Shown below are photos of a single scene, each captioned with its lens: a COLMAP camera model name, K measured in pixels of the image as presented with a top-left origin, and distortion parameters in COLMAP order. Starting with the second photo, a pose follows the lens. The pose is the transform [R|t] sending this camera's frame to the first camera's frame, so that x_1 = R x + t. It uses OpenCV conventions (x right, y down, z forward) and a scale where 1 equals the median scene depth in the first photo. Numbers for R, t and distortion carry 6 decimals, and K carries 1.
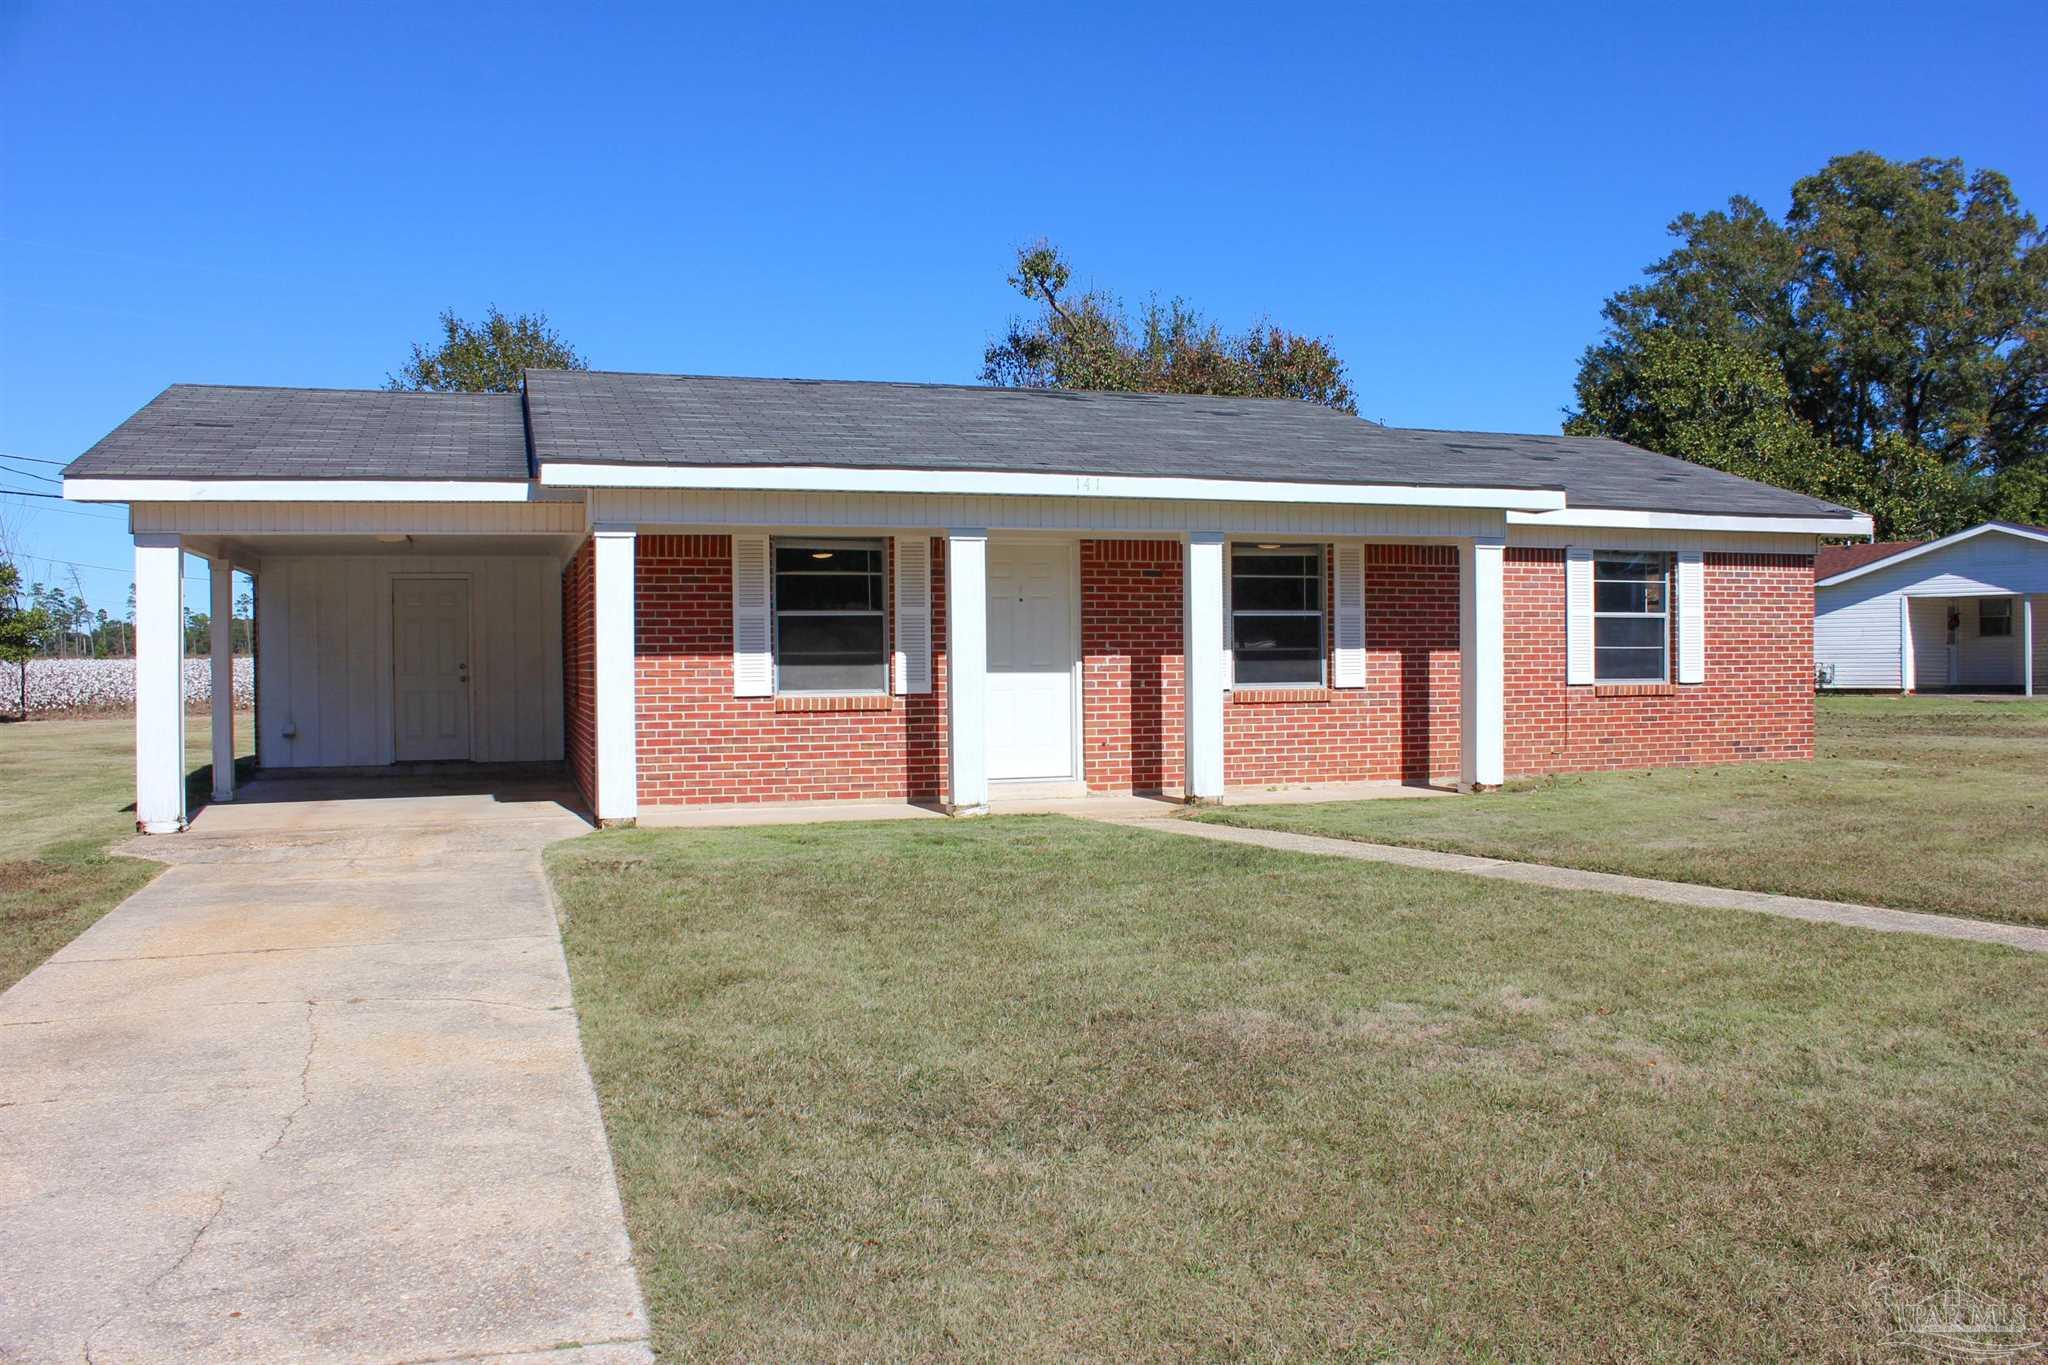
lens RADIAL K [[1611.9, 0, 1024.0], [0, 1611.9, 682.5], [0, 0, 1]] dist [-0.102385, 0.004892]
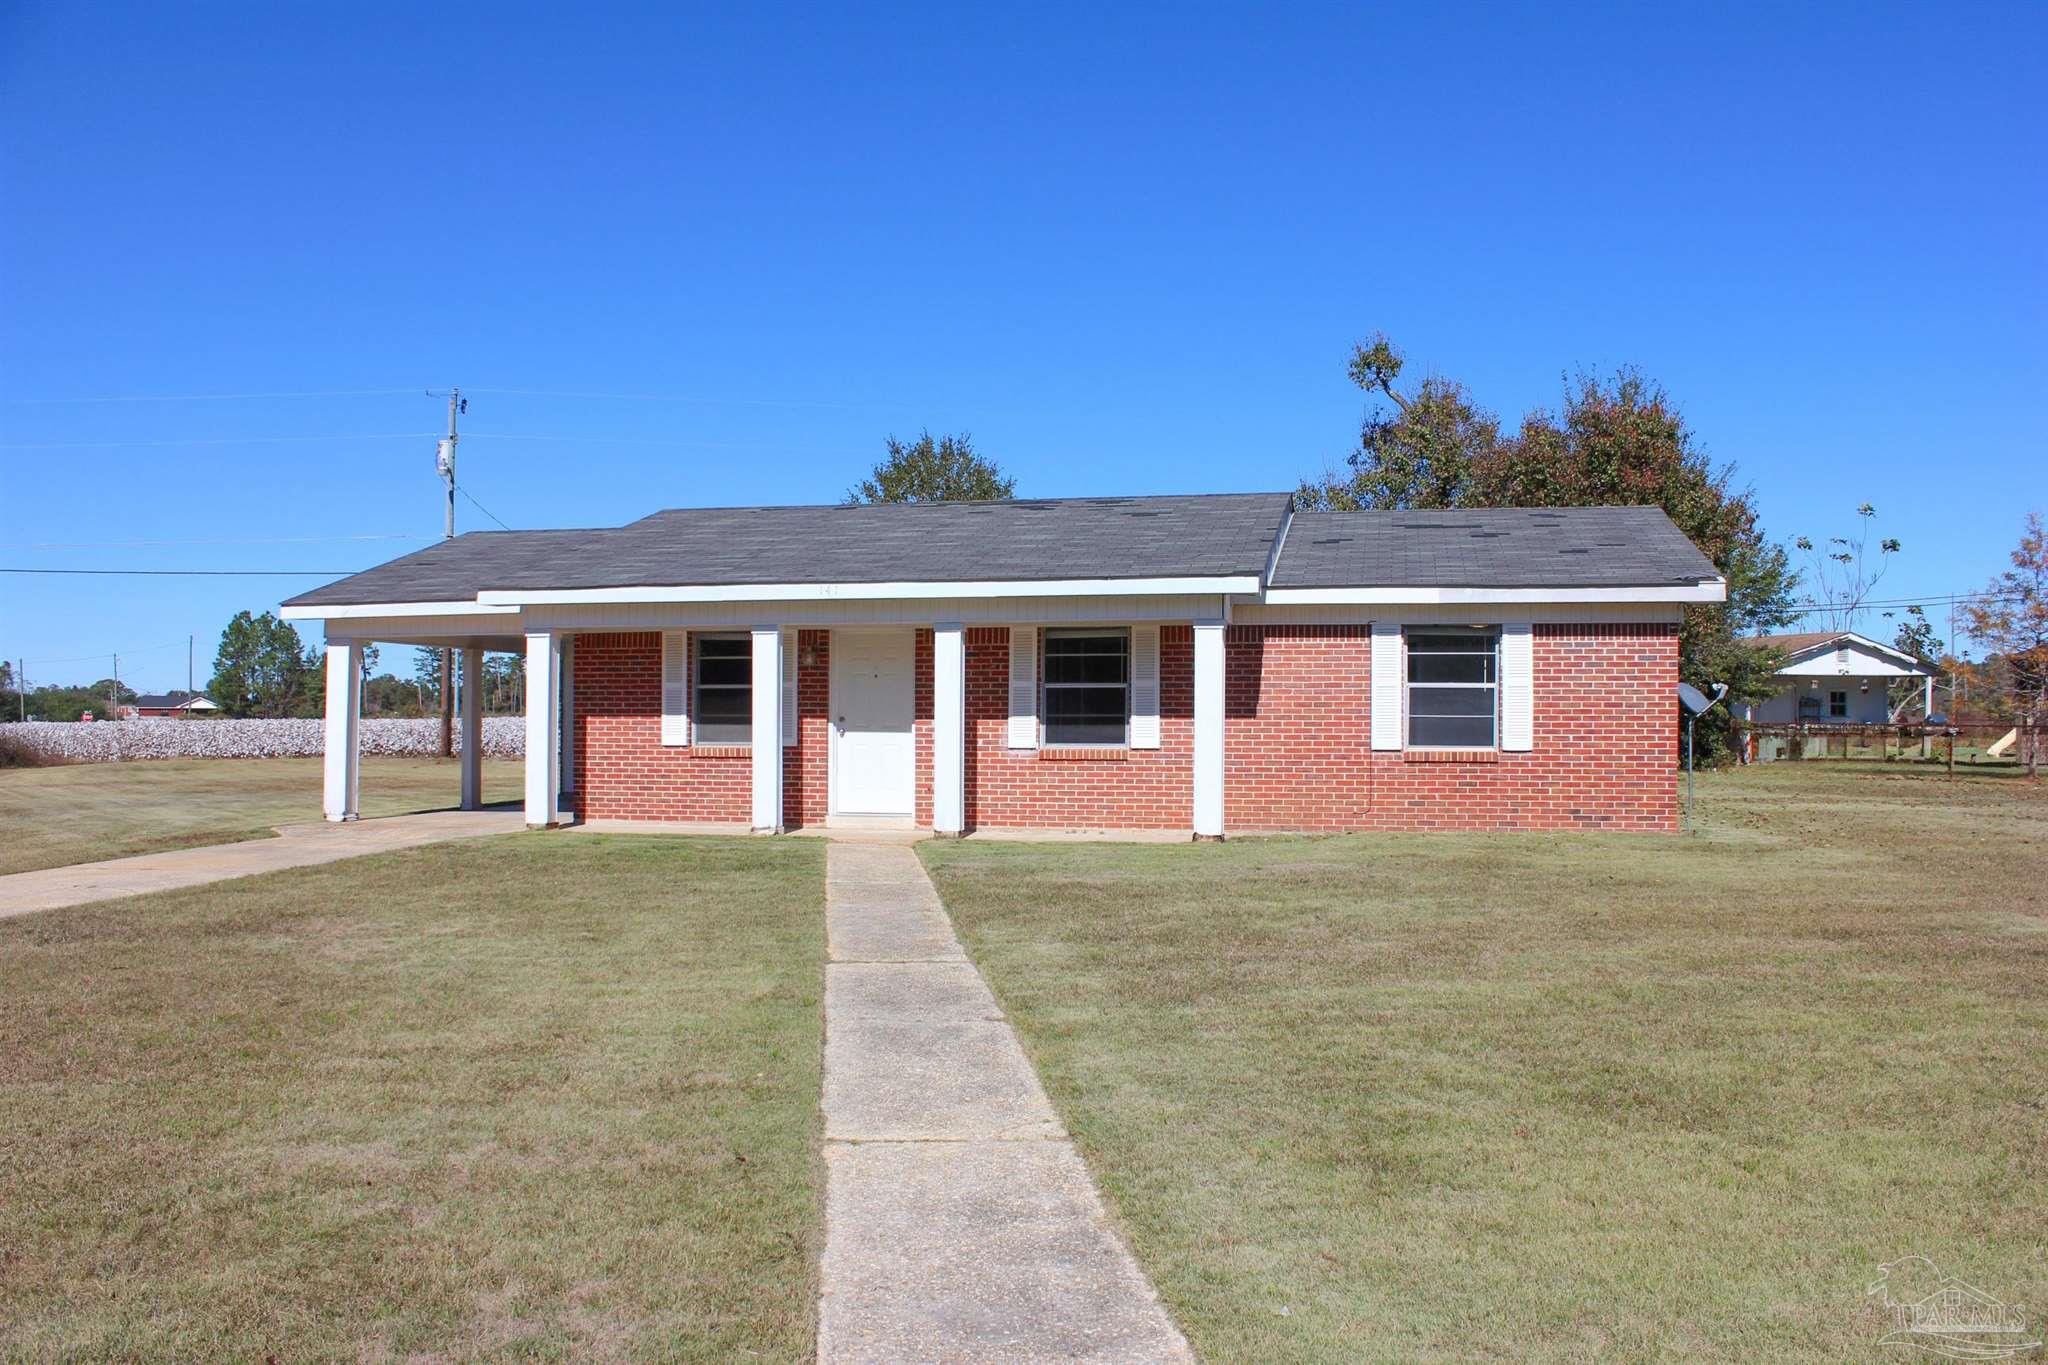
lens RADIAL K [[1611.9, 0, 1024.0], [0, 1611.9, 682.5], [0, 0, 1]] dist [-0.102385, 0.004892]
pose [[0.871484, -0.003303, -0.490413, 0.670500], [-0.018011, 0.999087, -0.038736, 0.001936], [0.490093, 0.042591, 0.870629, -0.065902]]
